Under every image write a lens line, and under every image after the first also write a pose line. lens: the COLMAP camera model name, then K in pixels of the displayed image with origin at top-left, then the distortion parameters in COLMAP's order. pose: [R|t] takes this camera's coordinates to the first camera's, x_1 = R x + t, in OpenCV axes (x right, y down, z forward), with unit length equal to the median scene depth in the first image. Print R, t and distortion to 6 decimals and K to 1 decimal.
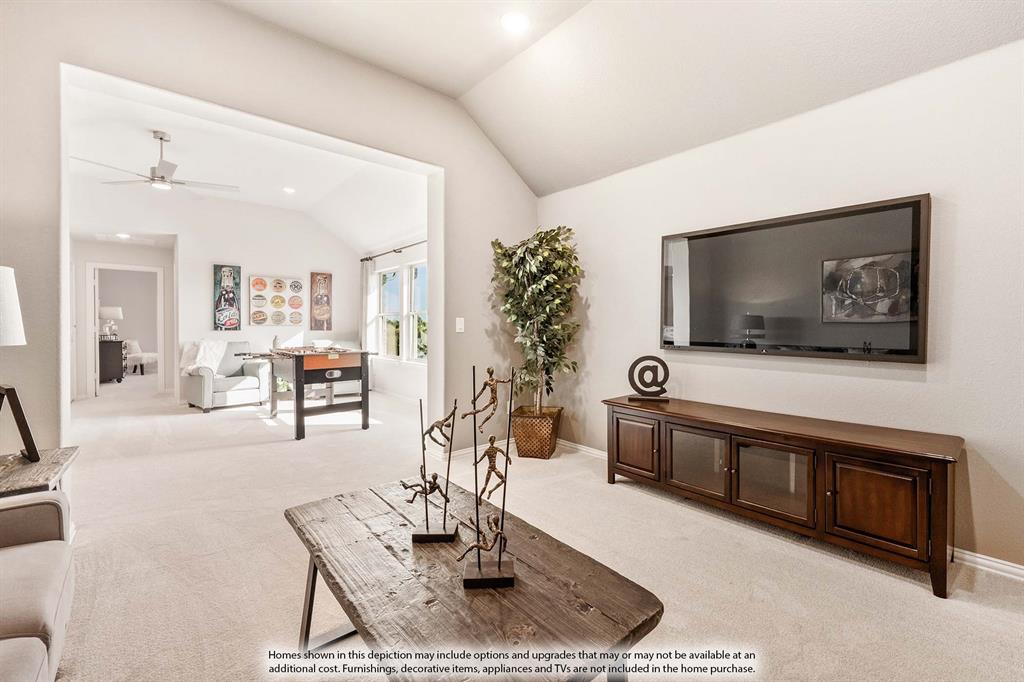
lens RADIAL K [[411.3, 0, 513.3], [0, 411.3, 332.1], [0, 0, 1]] dist [-0.003004, 0.000415]
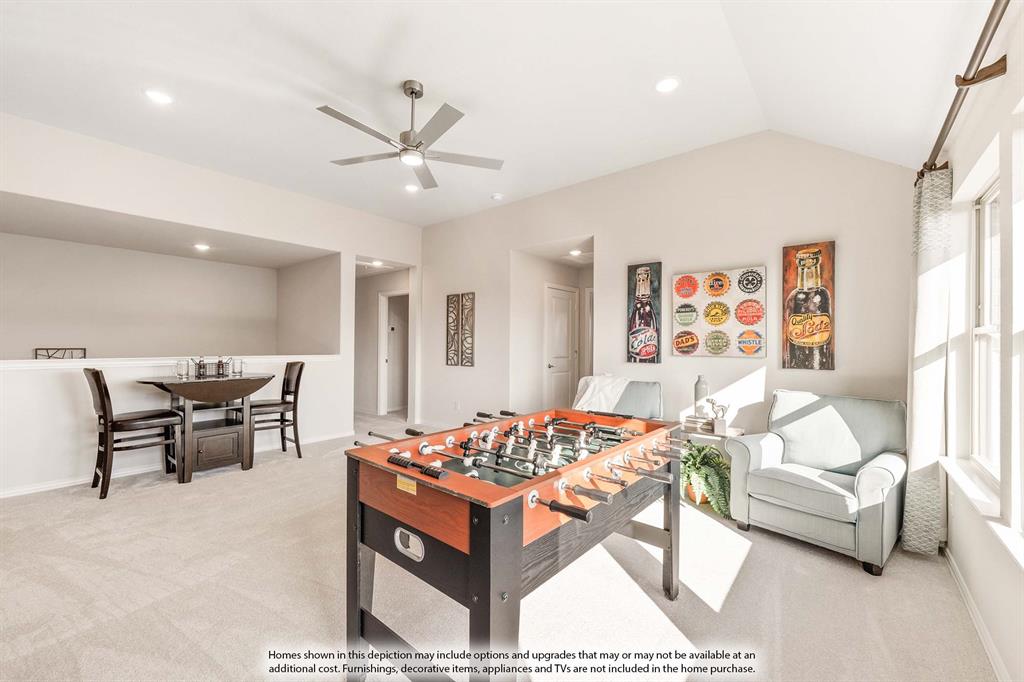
lens RADIAL K [[411.3, 0, 511.7], [0, 411.3, 343.5], [0, 0, 1]] dist [-0.003004, 0.000415]
pose [[0.187425, -0.002930, -0.982275, -0.086917], [-0.019363, 0.999790, -0.006677, -0.025467], [0.982088, 0.020271, 0.187329, 0.645309]]
